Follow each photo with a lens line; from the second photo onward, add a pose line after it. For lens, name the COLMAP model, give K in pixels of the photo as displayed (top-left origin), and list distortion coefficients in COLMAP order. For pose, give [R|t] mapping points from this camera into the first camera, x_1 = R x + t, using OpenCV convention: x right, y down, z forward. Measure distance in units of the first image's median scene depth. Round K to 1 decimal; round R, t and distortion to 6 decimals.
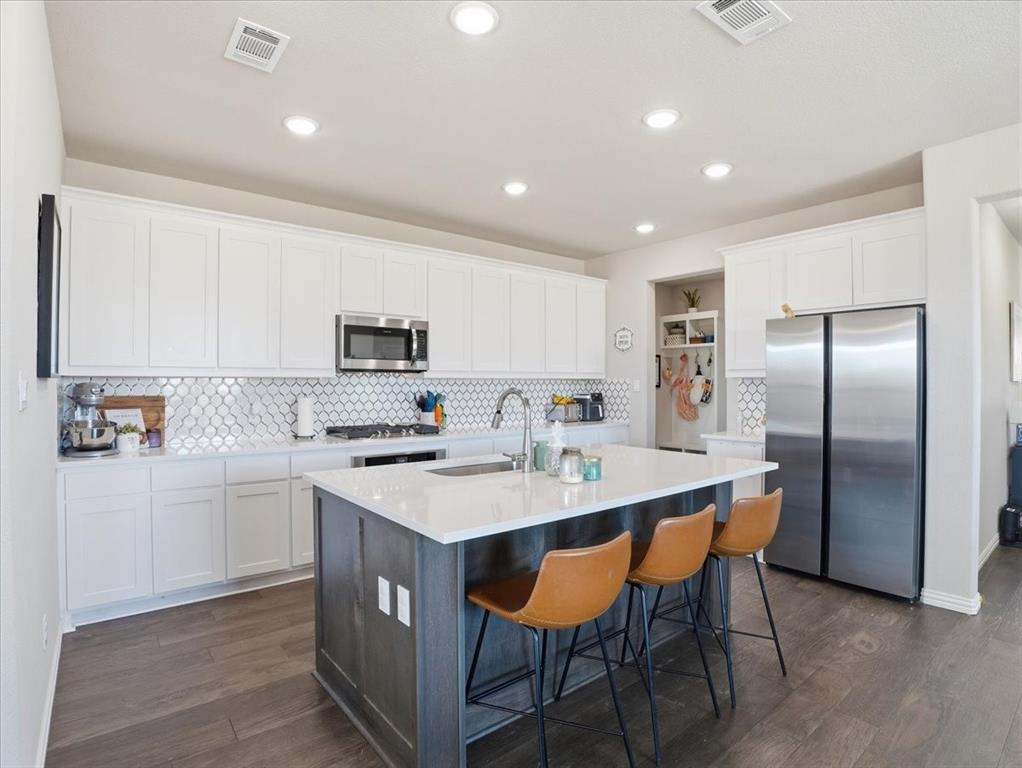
lens RADIAL K [[565.1, 0, 511.3], [0, 565.1, 386.4], [0, 0, 1]] dist [0.007313, 0.001045]
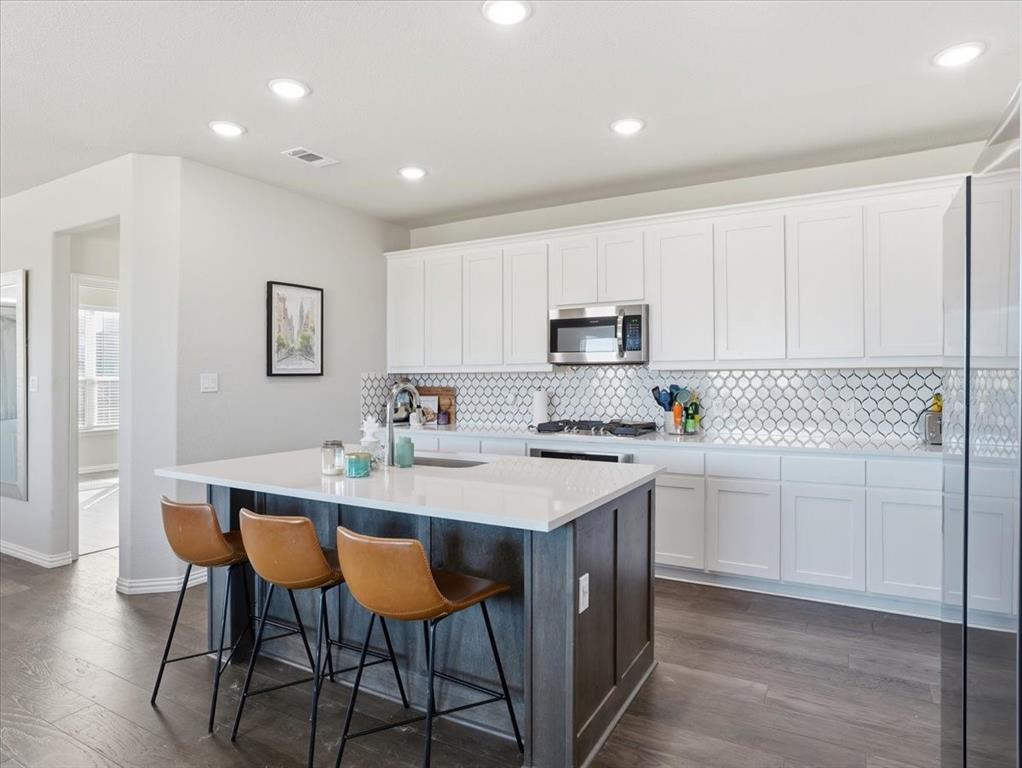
lens RADIAL K [[590.2, 0, 511.7], [0, 590.2, 380.5], [0, 0, 1]] dist [-0.007219, -0.000985]
pose [[0.404252, 0.003169, -0.914642, 0.577013], [0.000709, 0.999993, 0.003779, -0.003255], [0.914647, -0.002176, 0.404247, 0.453875]]
